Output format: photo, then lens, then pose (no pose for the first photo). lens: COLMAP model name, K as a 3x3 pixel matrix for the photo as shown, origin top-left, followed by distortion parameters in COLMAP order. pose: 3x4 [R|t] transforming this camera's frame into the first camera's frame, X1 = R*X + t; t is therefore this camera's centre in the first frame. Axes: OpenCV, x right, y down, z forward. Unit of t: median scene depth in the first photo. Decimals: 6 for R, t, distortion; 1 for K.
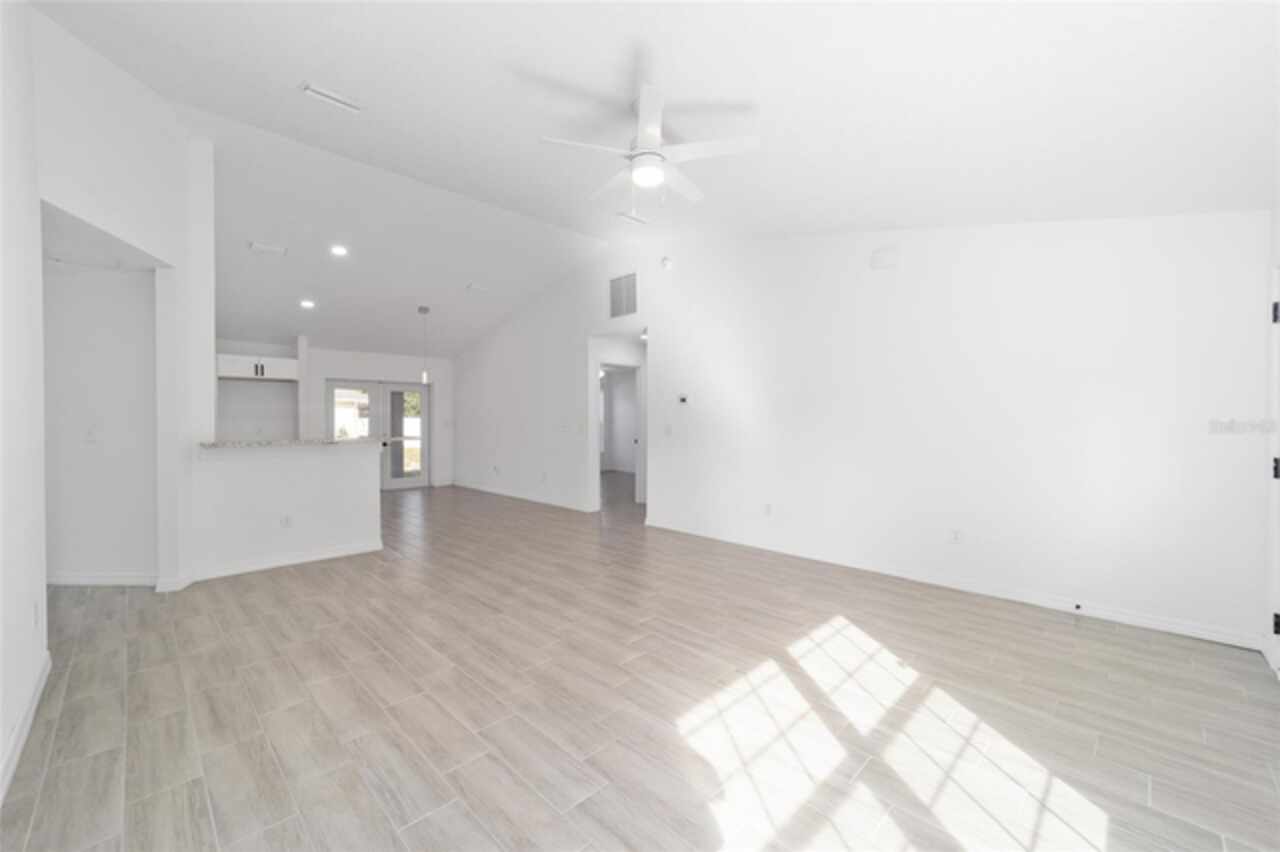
lens RADIAL K [[507.4, 0, 644.4], [0, 507.4, 423.8], [0, 0, 1]] dist [-0.017962, -0.000194]
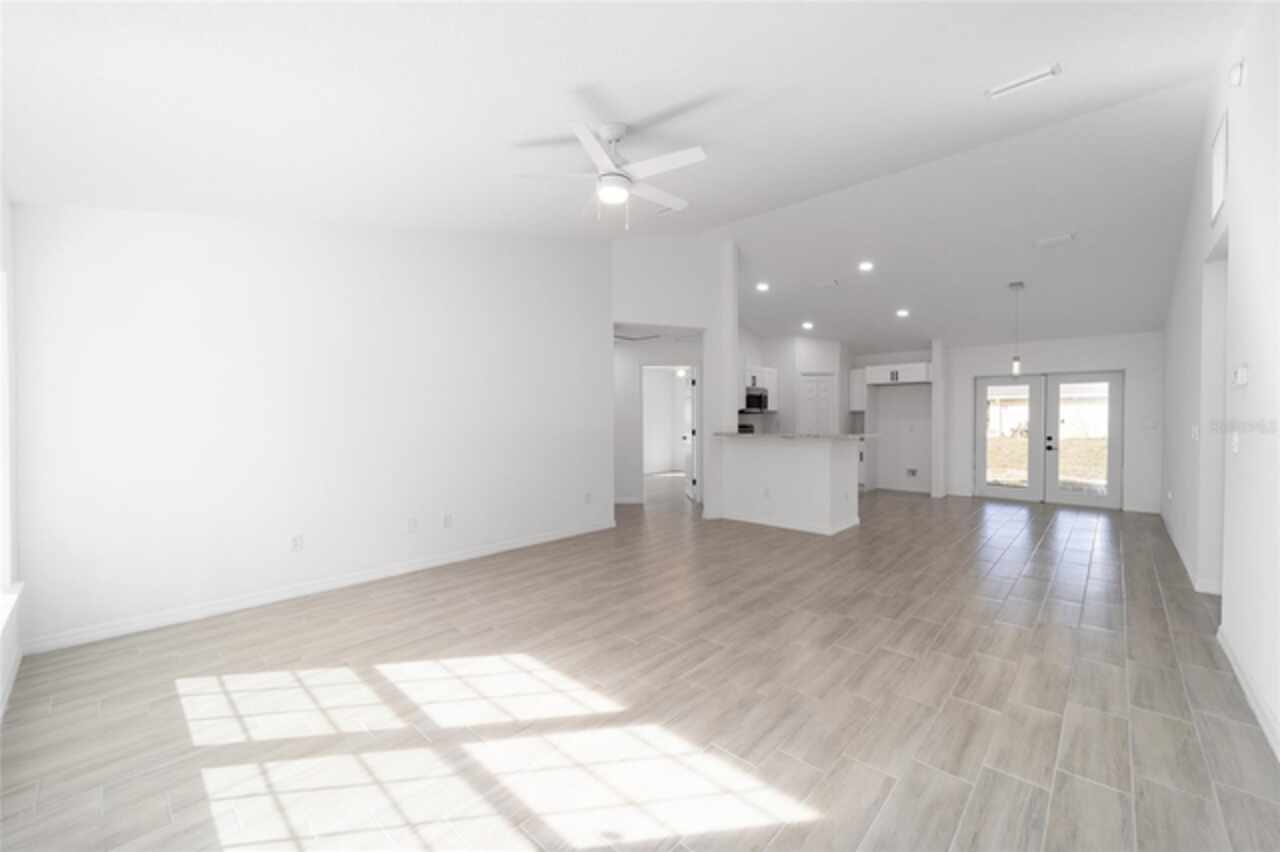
lens RADIAL K [[513.6, 0, 640.6], [0, 513.6, 419.2], [0, 0, 1]] dist [0.014603, -0.007407]
pose [[0.031790, 0.007787, -0.999464, 0.971755], [-0.011552, 0.999906, 0.007423, -0.020664], [0.999428, 0.011310, 0.031877, 0.873415]]
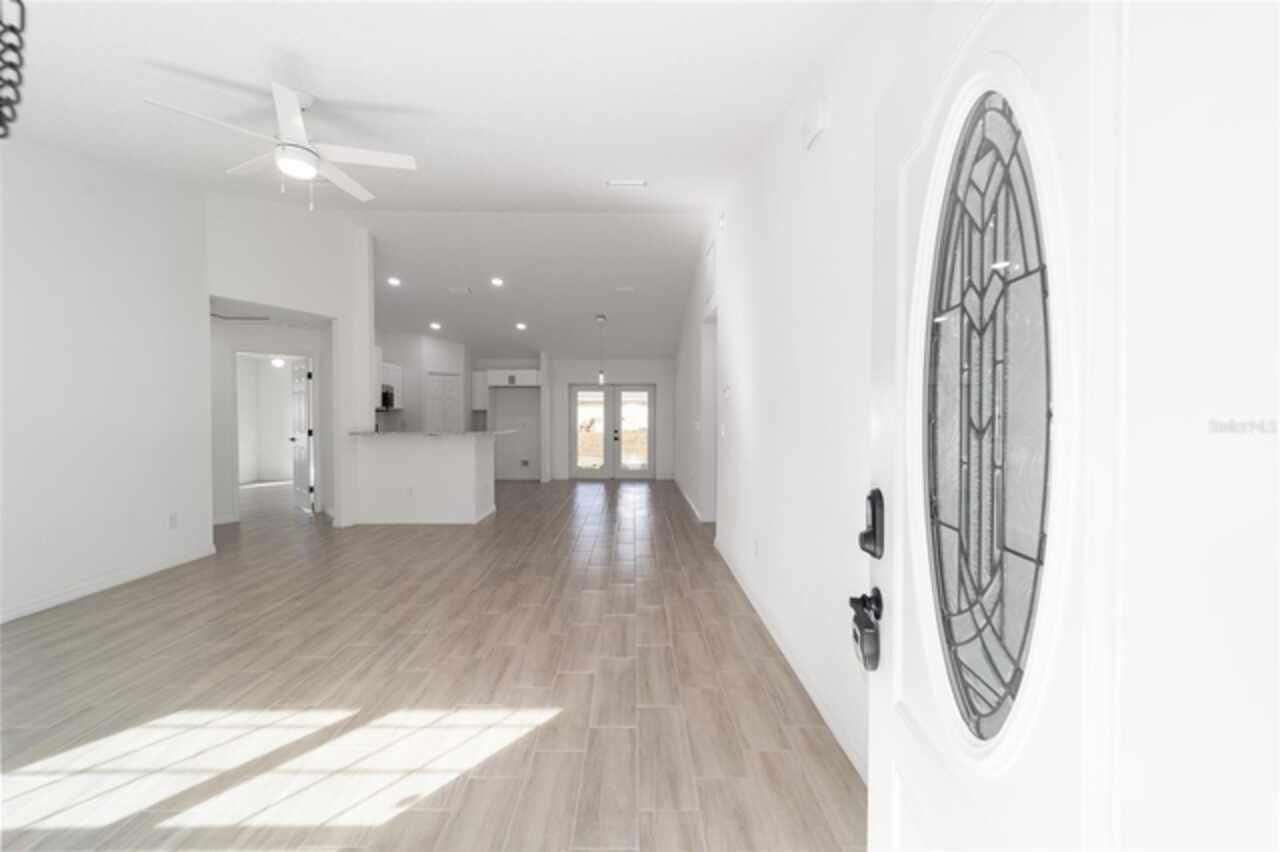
lens RADIAL K [[513.6, 0, 640.6], [0, 513.6, 419.2], [0, 0, 1]] dist [0.014603, -0.007407]
pose [[0.710959, 0.009739, -0.703166, 1.031184], [-0.012113, 0.999925, 0.001602, -0.020047], [0.703129, 0.007378, 0.711024, 0.632313]]
